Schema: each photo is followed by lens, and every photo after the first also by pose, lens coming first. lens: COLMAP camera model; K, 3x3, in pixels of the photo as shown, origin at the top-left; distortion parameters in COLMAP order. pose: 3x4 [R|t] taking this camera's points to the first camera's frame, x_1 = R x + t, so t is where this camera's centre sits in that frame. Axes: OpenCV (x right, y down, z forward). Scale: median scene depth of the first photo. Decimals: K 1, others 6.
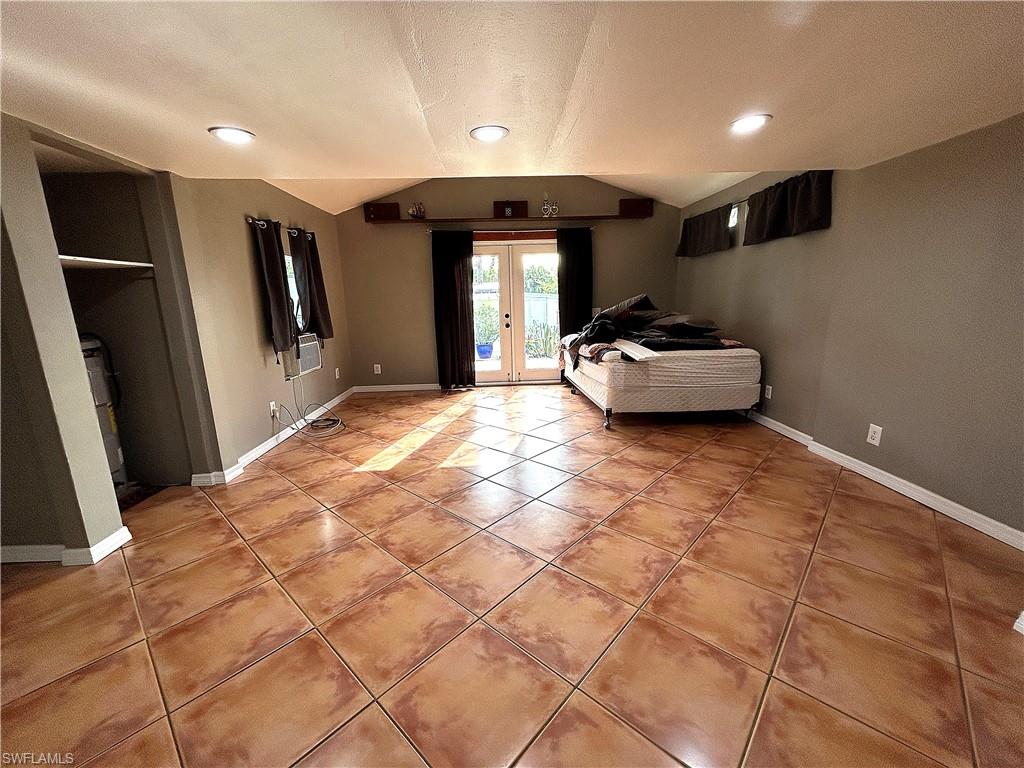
lens RADIAL K [[410.2, 0, 512.0], [0, 410.2, 384.0], [0, 0, 1]] dist [-0.000495, -0.000440]
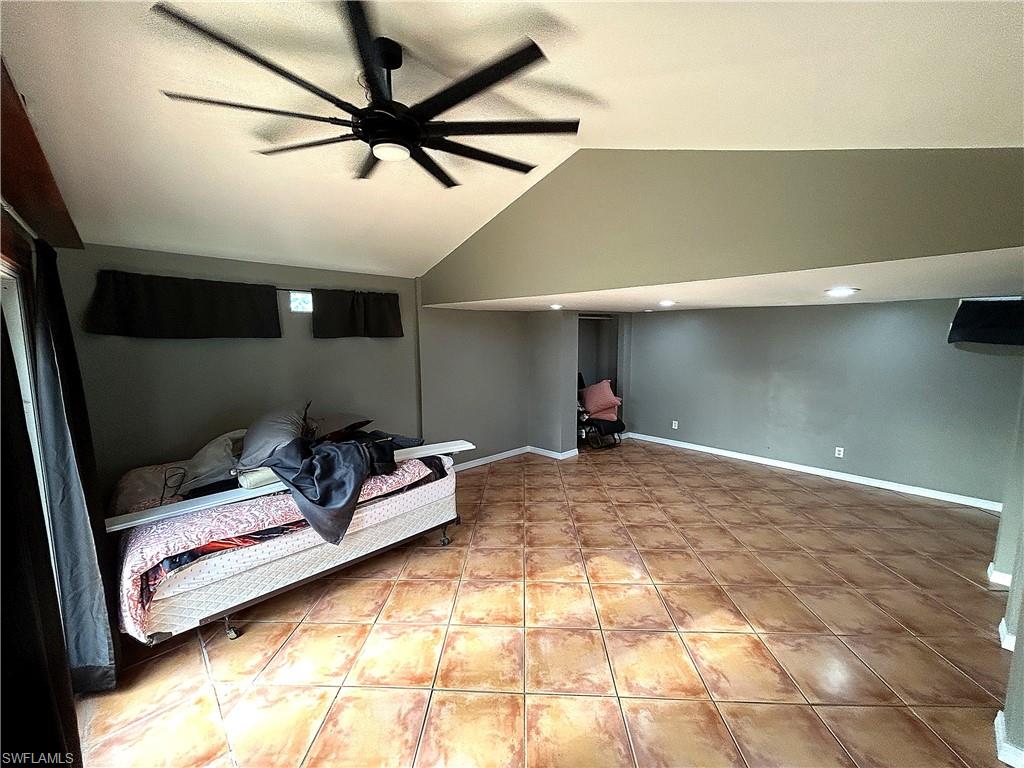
lens RADIAL K [[410.2, 0, 512.0], [0, 410.2, 384.0], [0, 0, 1]] dist [-0.000495, -0.000440]
pose [[-0.655085, -0.072557, 0.752063, -0.473500], [0.170381, 0.955553, 0.240600, -0.390239], [-0.736094, 0.285750, -0.613606, 1.295681]]
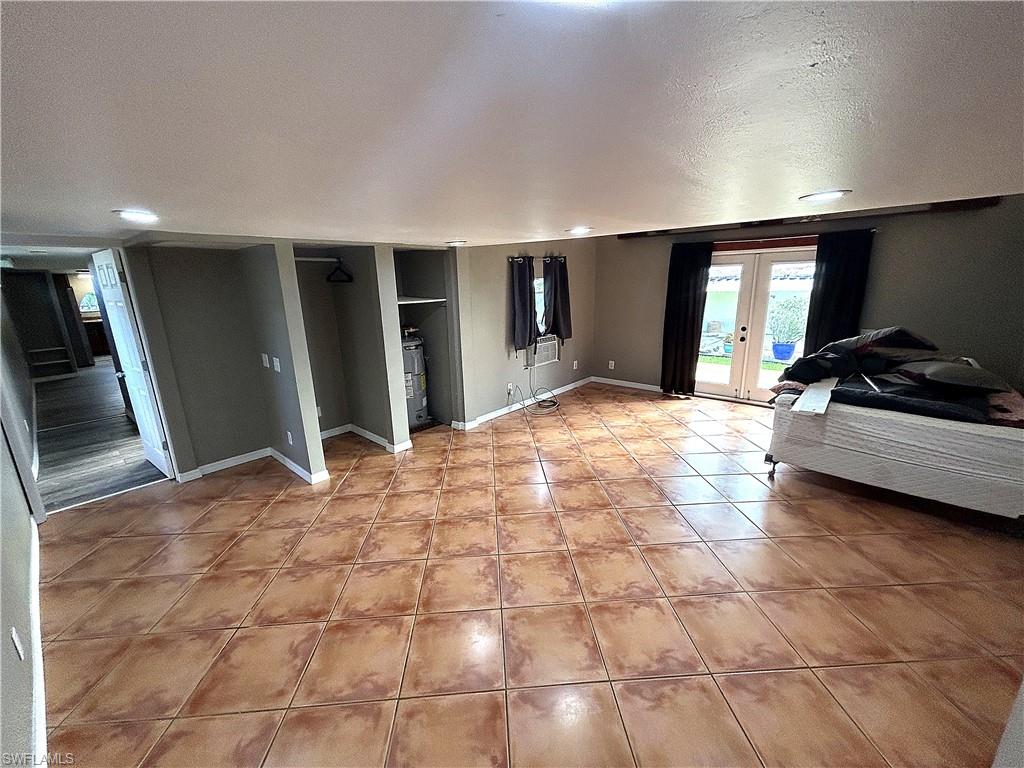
lens RADIAL K [[410.2, 0, 512.0], [0, 410.2, 384.0], [0, 0, 1]] dist [-0.000495, -0.000440]
pose [[0.721629, 0.178417, -0.668894, 0.368297], [-0.135859, 0.983928, 0.115877, -0.114852], [0.678818, 0.007255, 0.734271, -0.062900]]
